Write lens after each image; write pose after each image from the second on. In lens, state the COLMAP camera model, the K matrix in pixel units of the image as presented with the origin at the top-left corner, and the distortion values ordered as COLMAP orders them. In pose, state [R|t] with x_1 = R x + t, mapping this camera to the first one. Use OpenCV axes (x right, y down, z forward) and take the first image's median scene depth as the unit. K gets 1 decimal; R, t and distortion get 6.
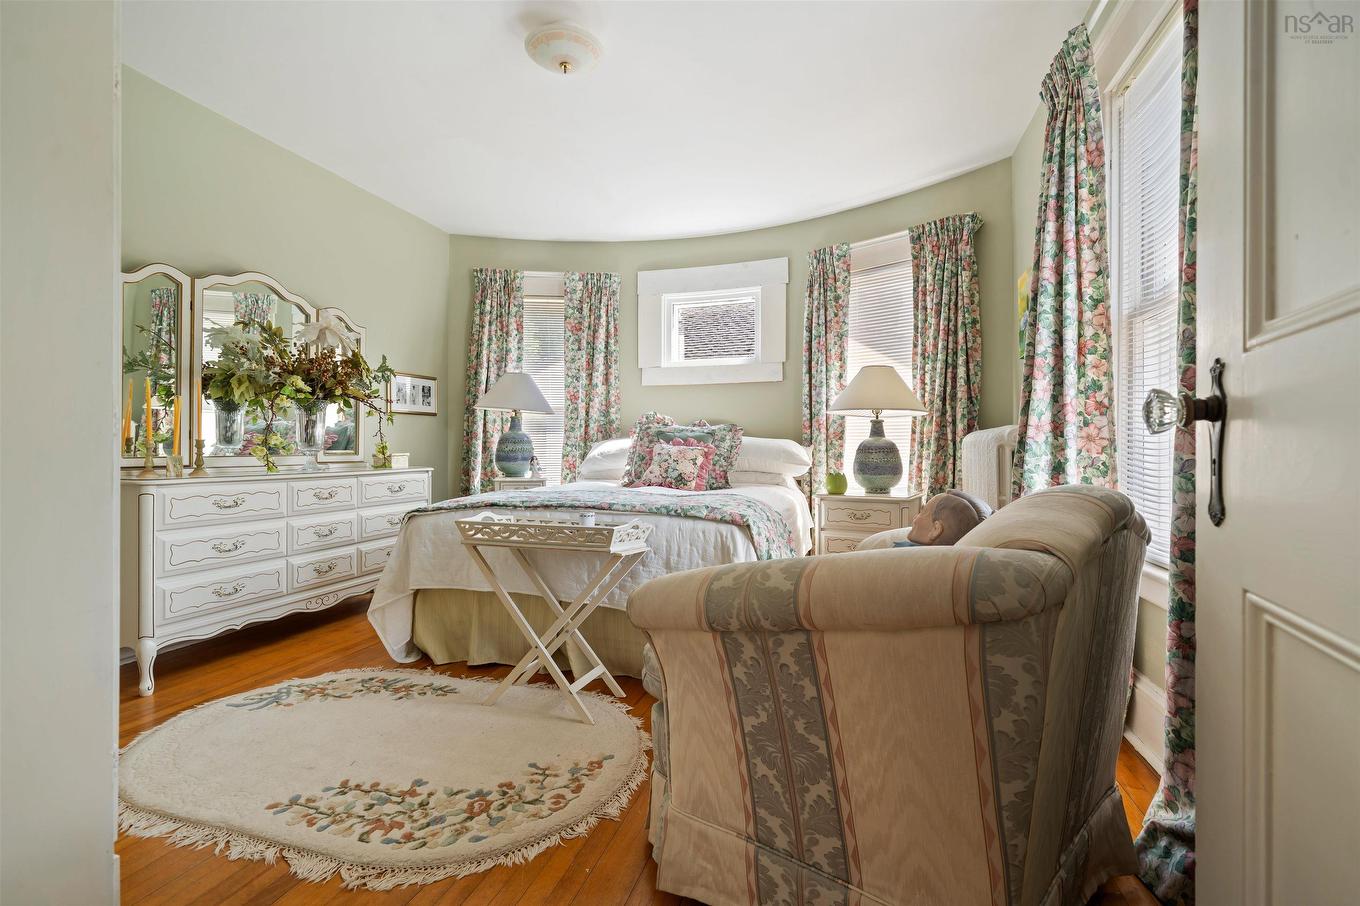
lens RADIAL K [[584.5, 0, 670.9], [0, 584.5, 447.7], [0, 0, 1]] dist [-0.001998, -0.000430]
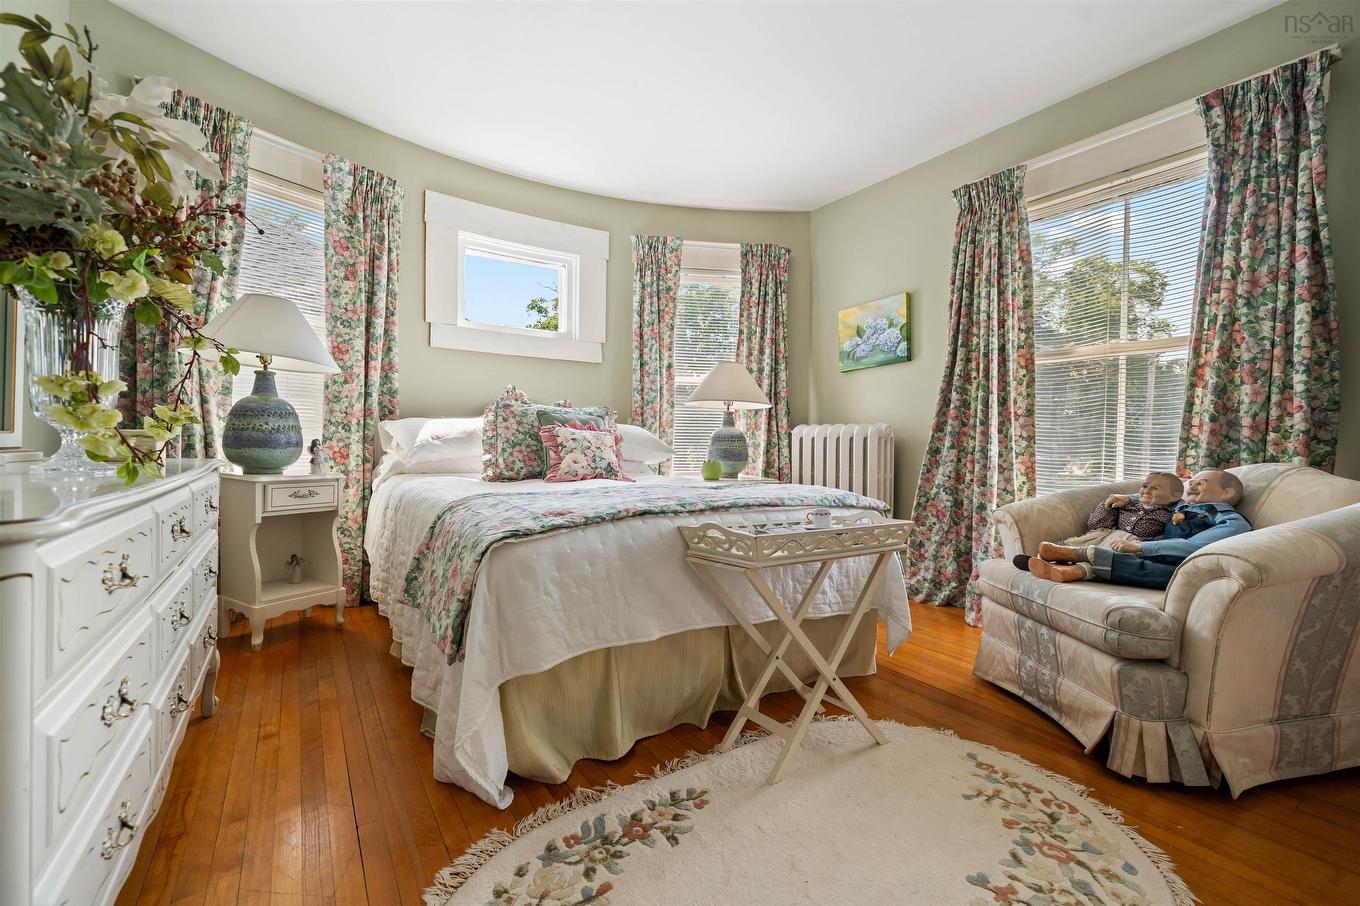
lens RADIAL K [[584.5, 0, 674.2], [0, 584.5, 450.8], [0, 0, 1]] dist [-0.001998, -0.000430]
pose [[0.635654, -0.000634, 0.771974, -0.791239], [-0.021017, 0.999615, 0.018127, 0.012496], [-0.771688, -0.027747, 0.635395, 0.530640]]
